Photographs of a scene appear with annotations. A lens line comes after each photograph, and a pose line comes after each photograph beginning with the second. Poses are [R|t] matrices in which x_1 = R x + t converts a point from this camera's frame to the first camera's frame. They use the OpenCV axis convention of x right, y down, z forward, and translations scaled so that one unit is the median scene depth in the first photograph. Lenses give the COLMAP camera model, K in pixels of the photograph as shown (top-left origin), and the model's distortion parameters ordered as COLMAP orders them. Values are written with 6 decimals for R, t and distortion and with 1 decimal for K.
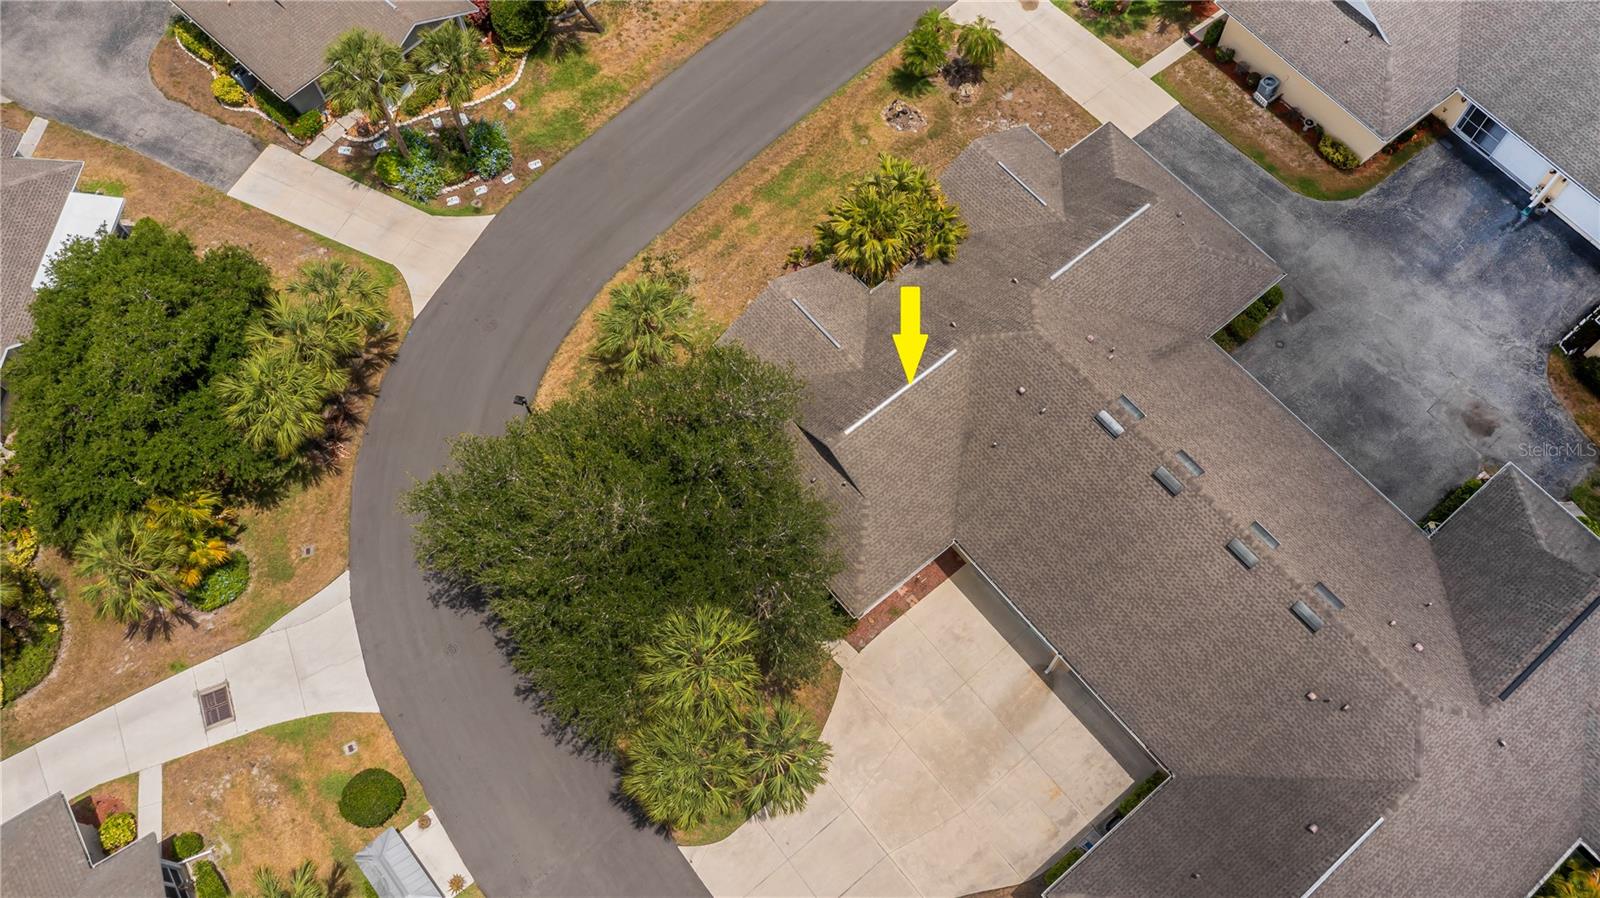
lens RADIAL K [[1263.0, 0, 800.0], [0, 1263.0, 449.0], [0, 0, 1]] dist [-0.011639, 0.000279]
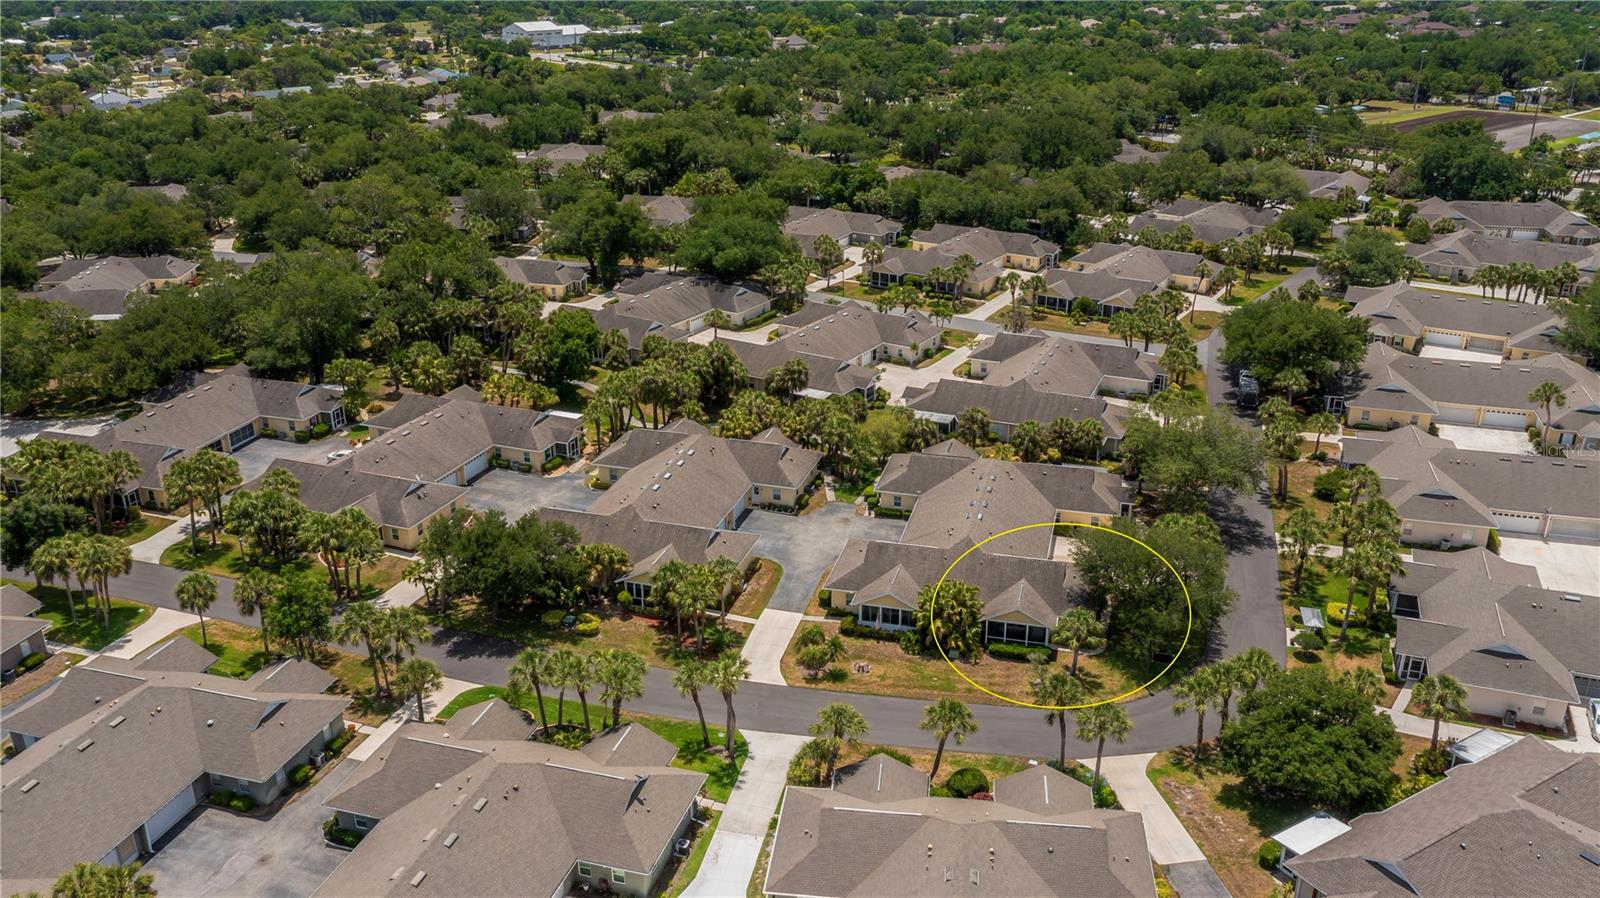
lens RADIAL K [[1263.0, 0, 800.0], [0, 1263.0, 449.0], [0, 0, 1]] dist [-0.011639, 0.000279]
pose [[-0.585441, -0.287799, 0.757912, -1.148196], [0.739361, 0.193966, 0.644766, -1.570009], [-0.332572, 0.937843, 0.099231, 0.591820]]
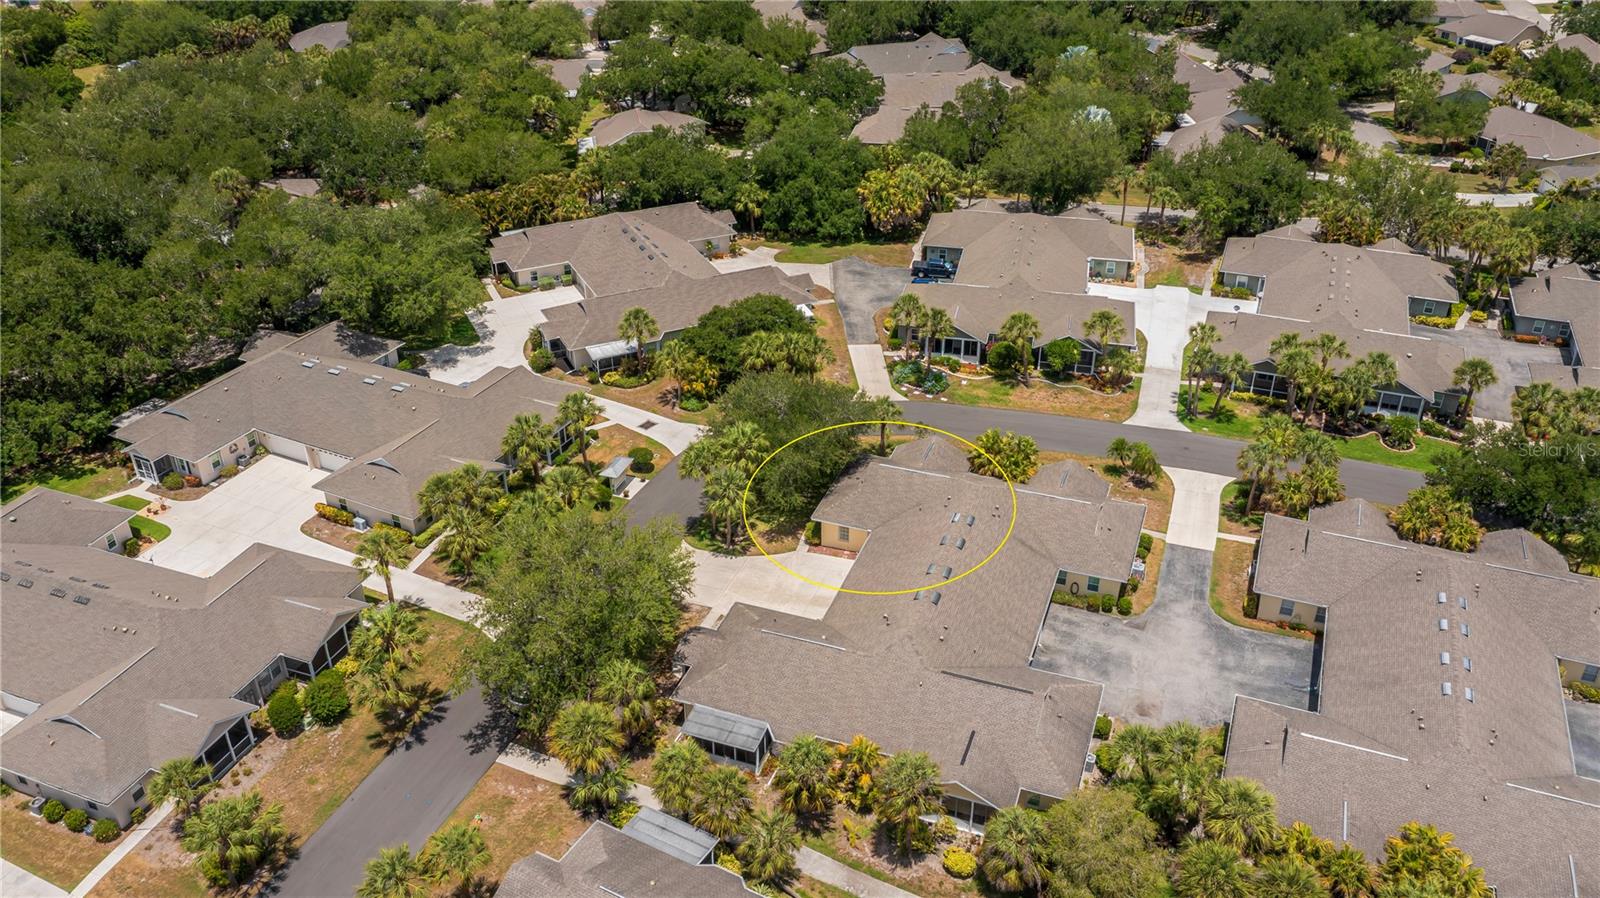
lens RADIAL K [[1263.0, 0, 800.0], [0, 1263.0, 449.0], [0, 0, 1]] dist [-0.011639, 0.000279]
pose [[0.507959, 0.451501, -0.733570, 1.202023], [-0.781927, 0.598939, -0.172806, 0.351841], [0.361342, 0.661377, 0.657277, -0.345777]]
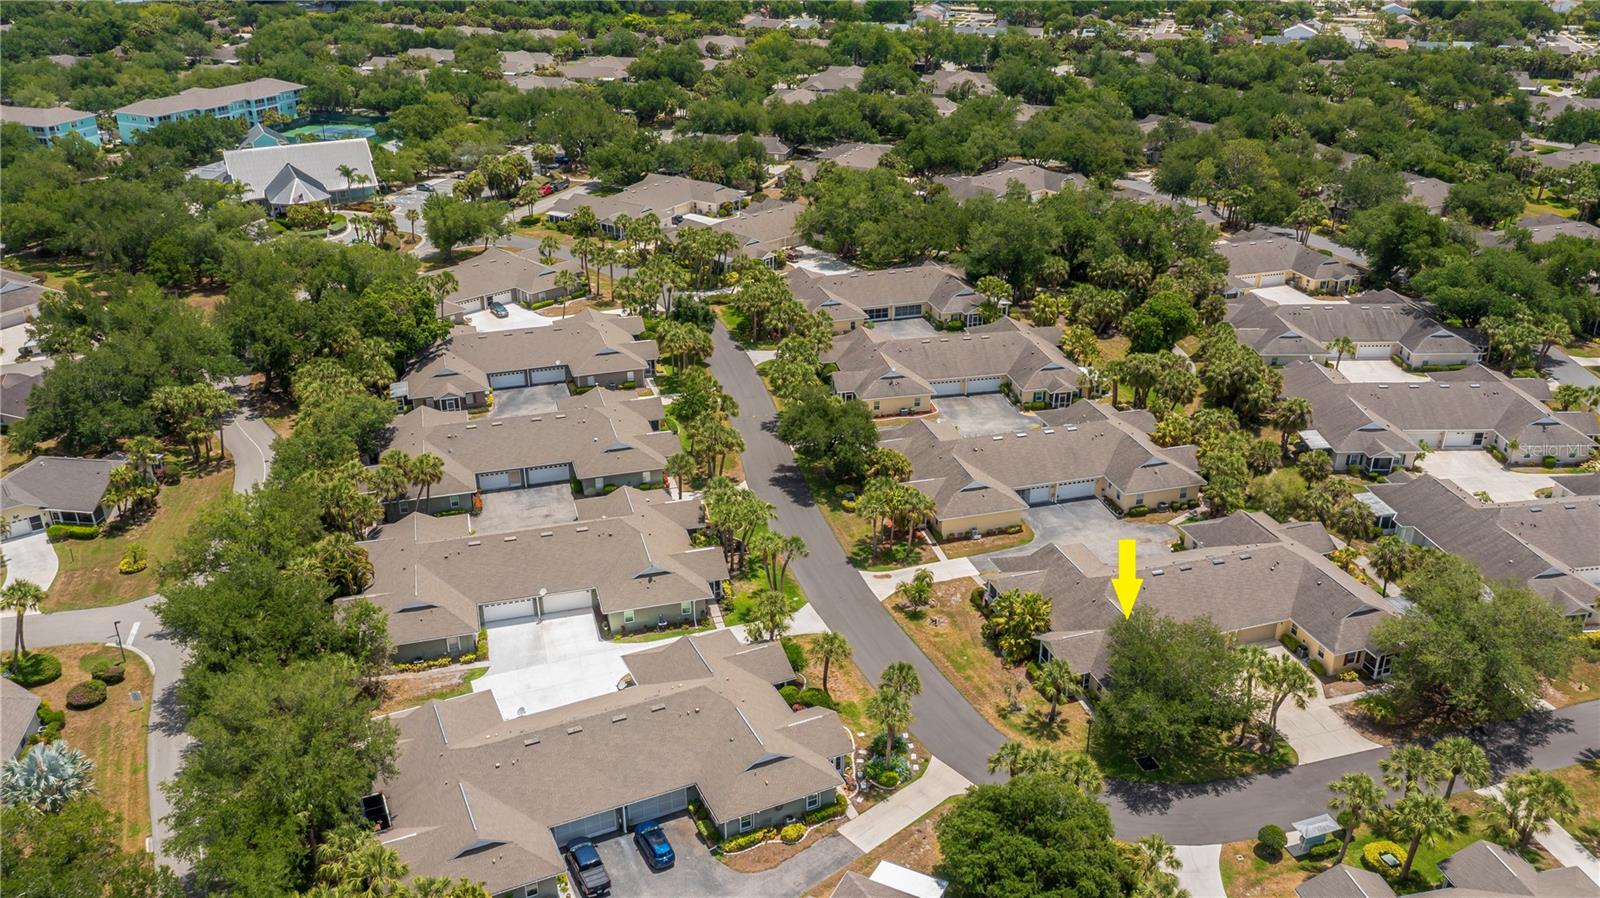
lens RADIAL K [[1263.0, 0, 800.0], [0, 1263.0, 449.0], [0, 0, 1]] dist [-0.011639, 0.000279]
pose [[0.372472, -0.378707, 0.847257, -1.670974], [0.839118, 0.527399, -0.133158, -0.336158], [-0.396415, 0.760547, 0.514222, -0.170531]]
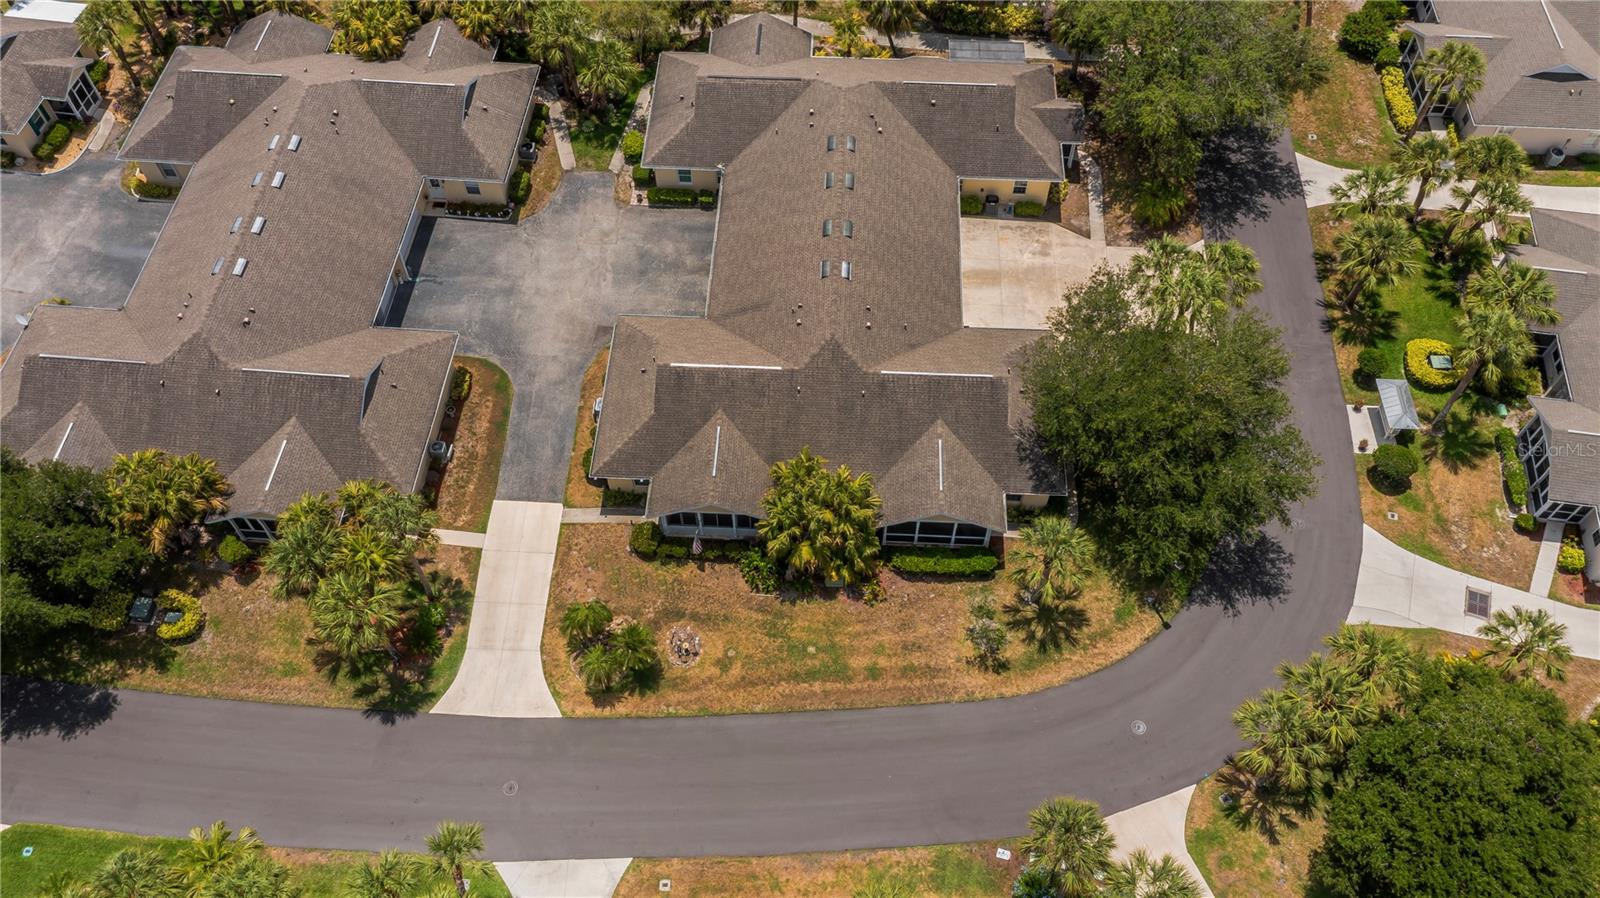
lens RADIAL K [[1263.0, 0, 800.0], [0, 1263.0, 449.0], [0, 0, 1]] dist [-0.011639, 0.000279]
pose [[-0.744391, -0.545390, 0.385267, -0.302396], [0.609551, -0.319437, 0.725539, -0.924539], [-0.272633, 0.774925, 0.570230, 0.285041]]
